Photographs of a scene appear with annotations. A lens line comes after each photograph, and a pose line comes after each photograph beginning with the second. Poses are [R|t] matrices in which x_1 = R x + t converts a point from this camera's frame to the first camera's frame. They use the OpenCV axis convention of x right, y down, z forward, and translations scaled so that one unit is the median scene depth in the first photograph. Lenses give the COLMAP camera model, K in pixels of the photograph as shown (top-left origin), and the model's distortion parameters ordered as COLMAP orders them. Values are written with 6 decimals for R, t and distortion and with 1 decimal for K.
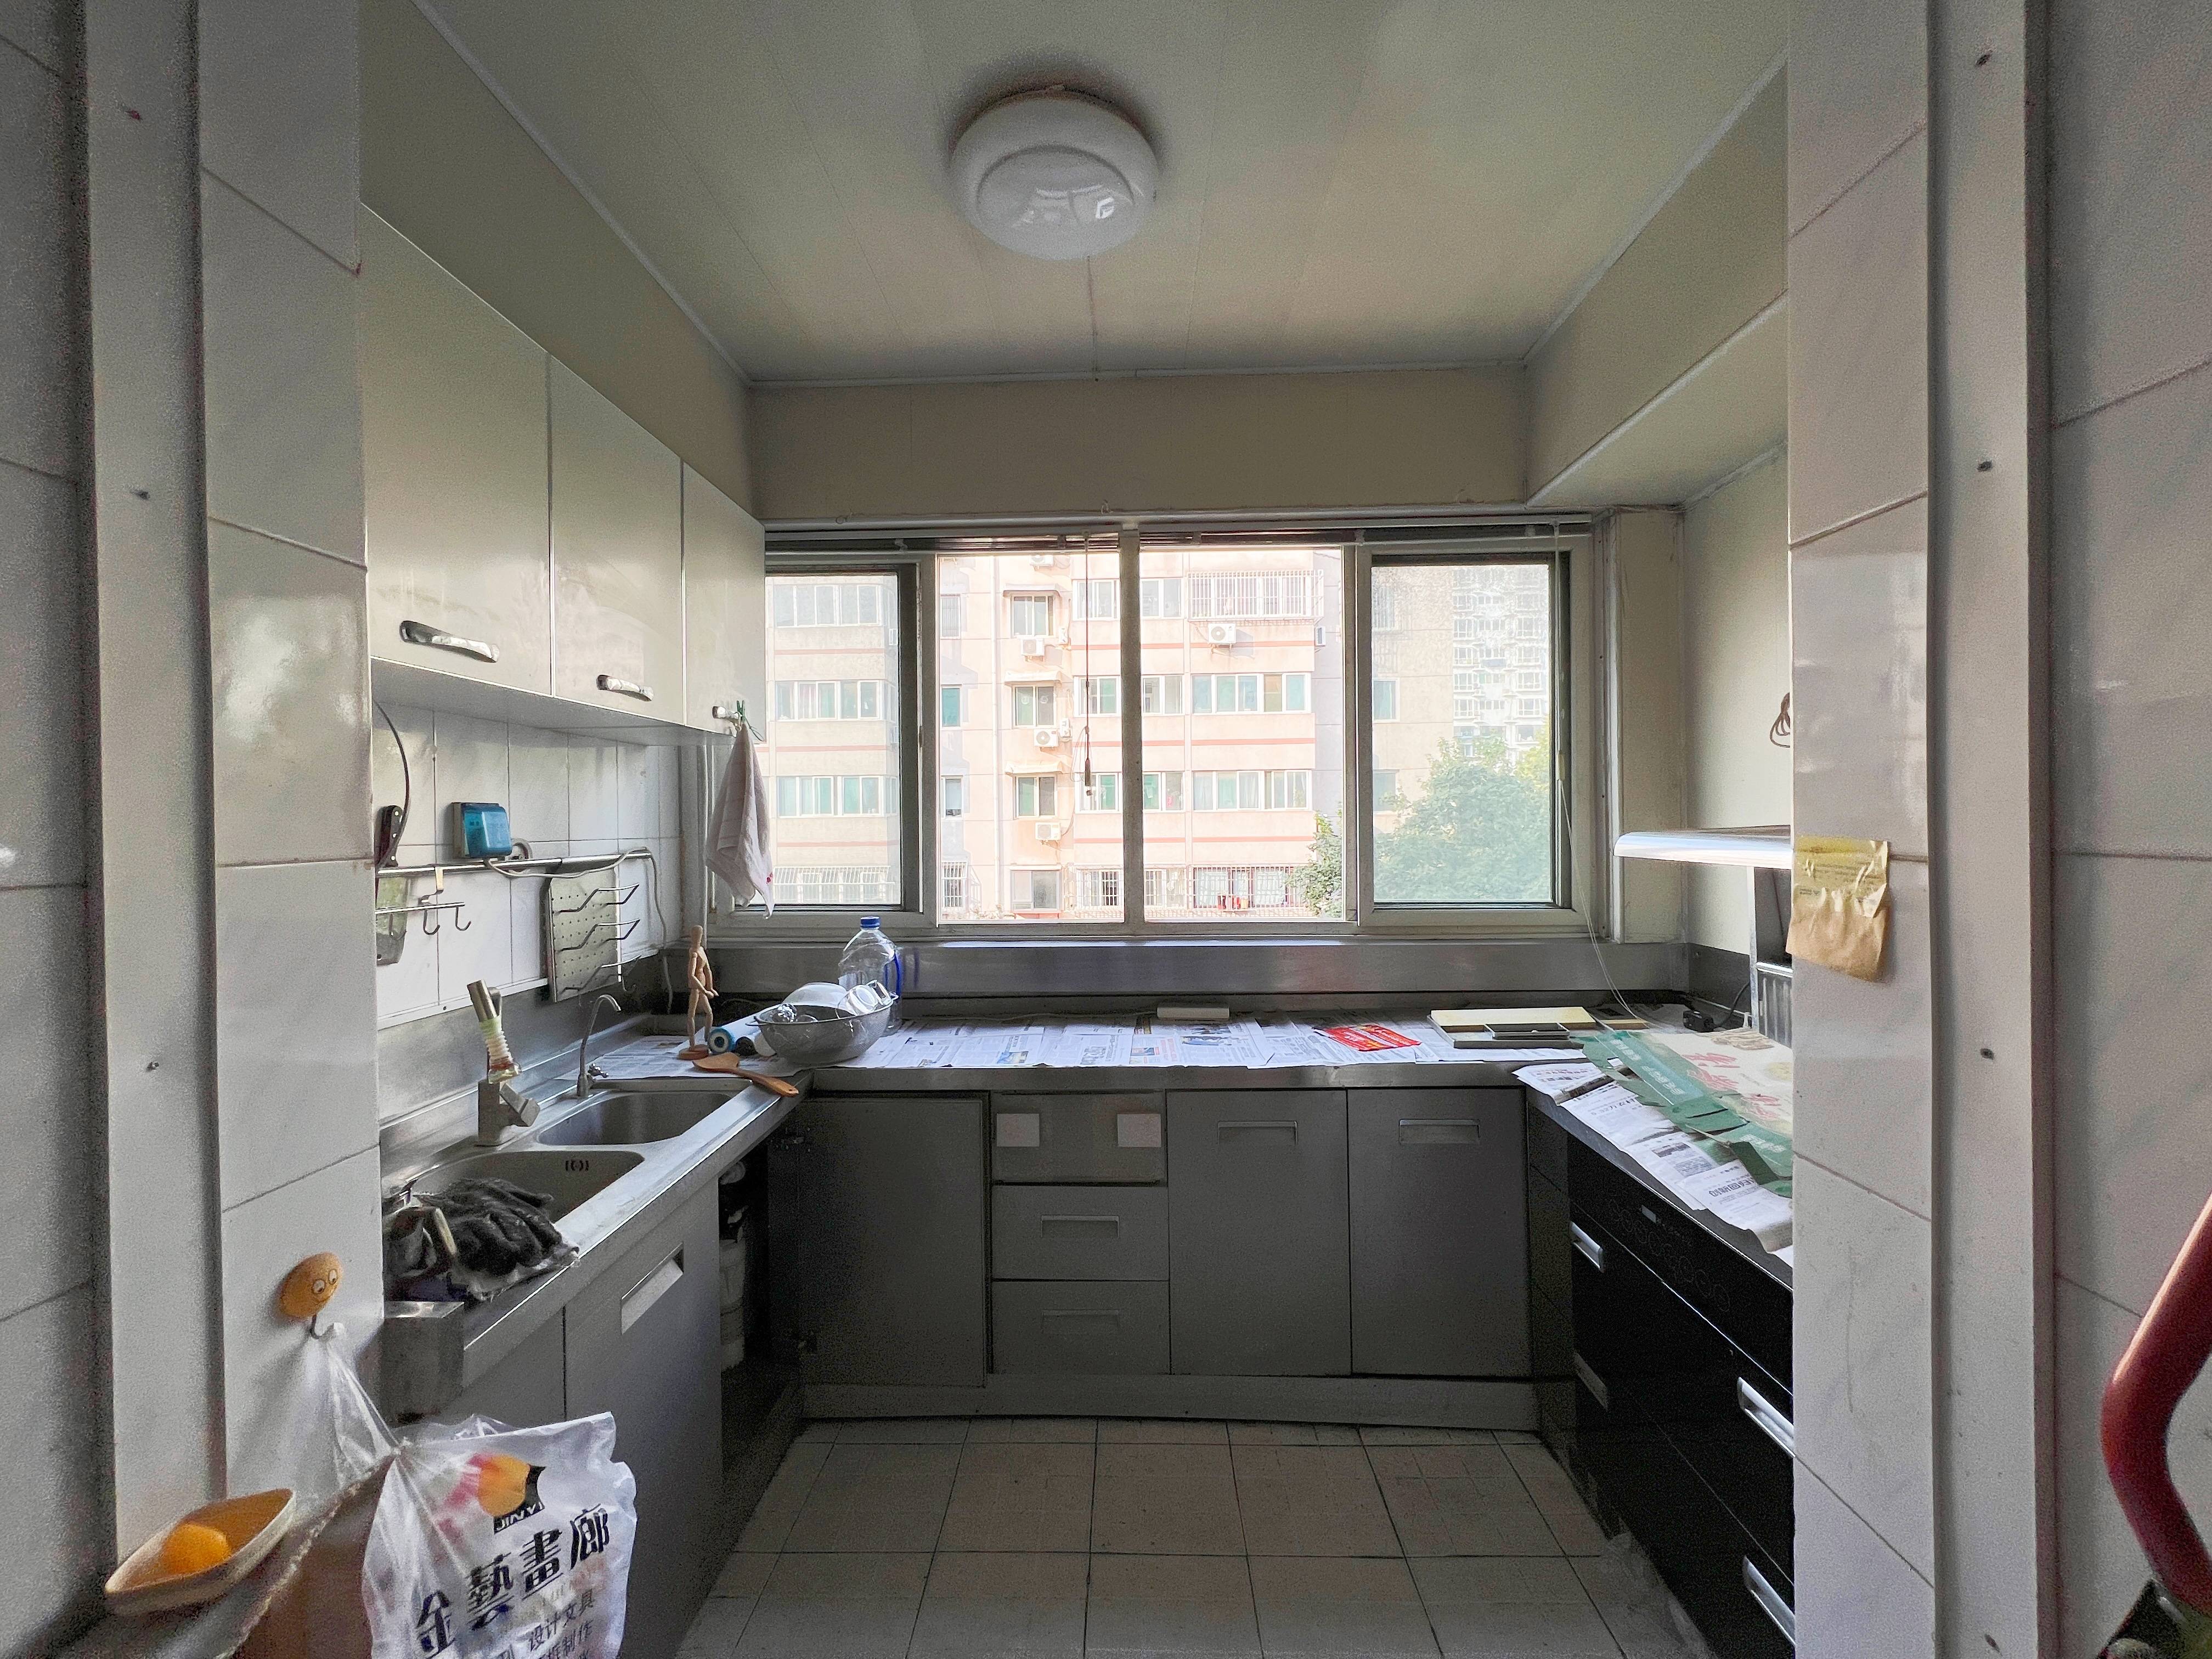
lens RADIAL K [[881.8, 0, 1109.3], [0, 881.8, 822.6], [0, 0, 1]] dist [-0.000846, -0.000033]
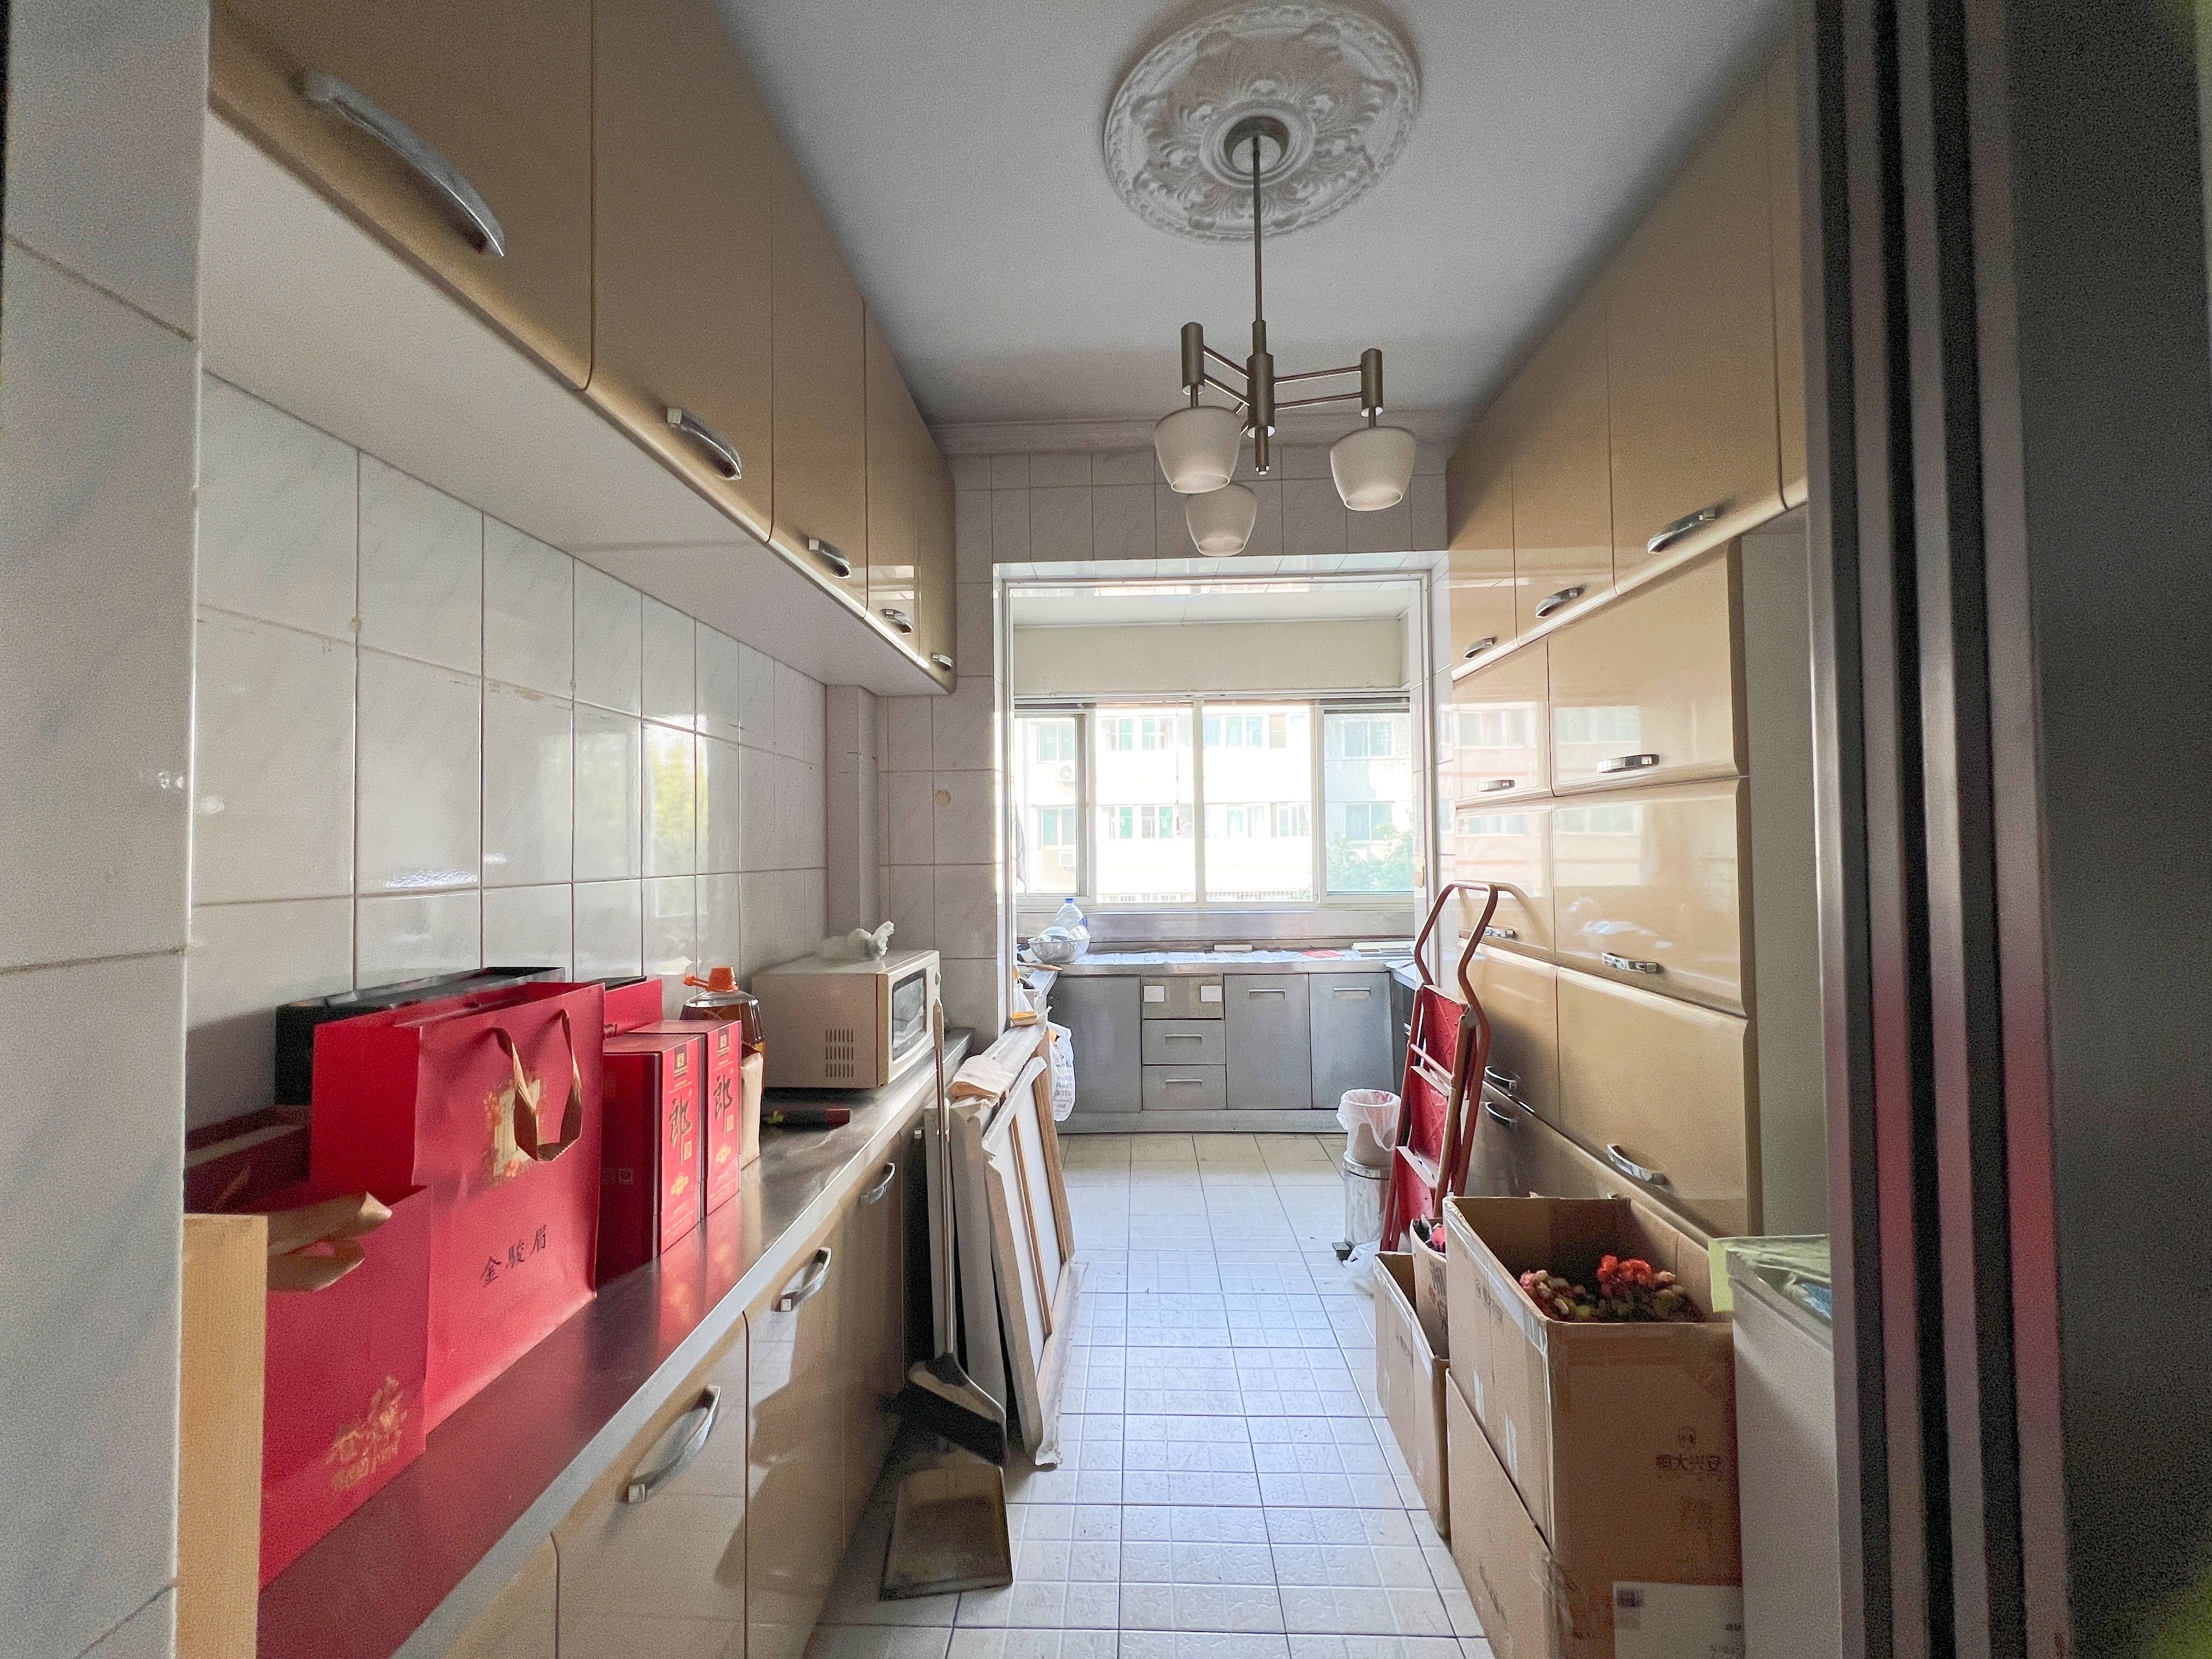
lens RADIAL K [[881.8, 0, 1103.8], [0, 881.8, 830.0], [0, 0, 1]] dist [-0.000846, -0.000033]
pose [[0.999920, -0.000120, -0.012637, -0.161311], [-0.000172, 0.999732, -0.023162, 0.001295], [0.012636, 0.023162, 0.999652, -0.928672]]
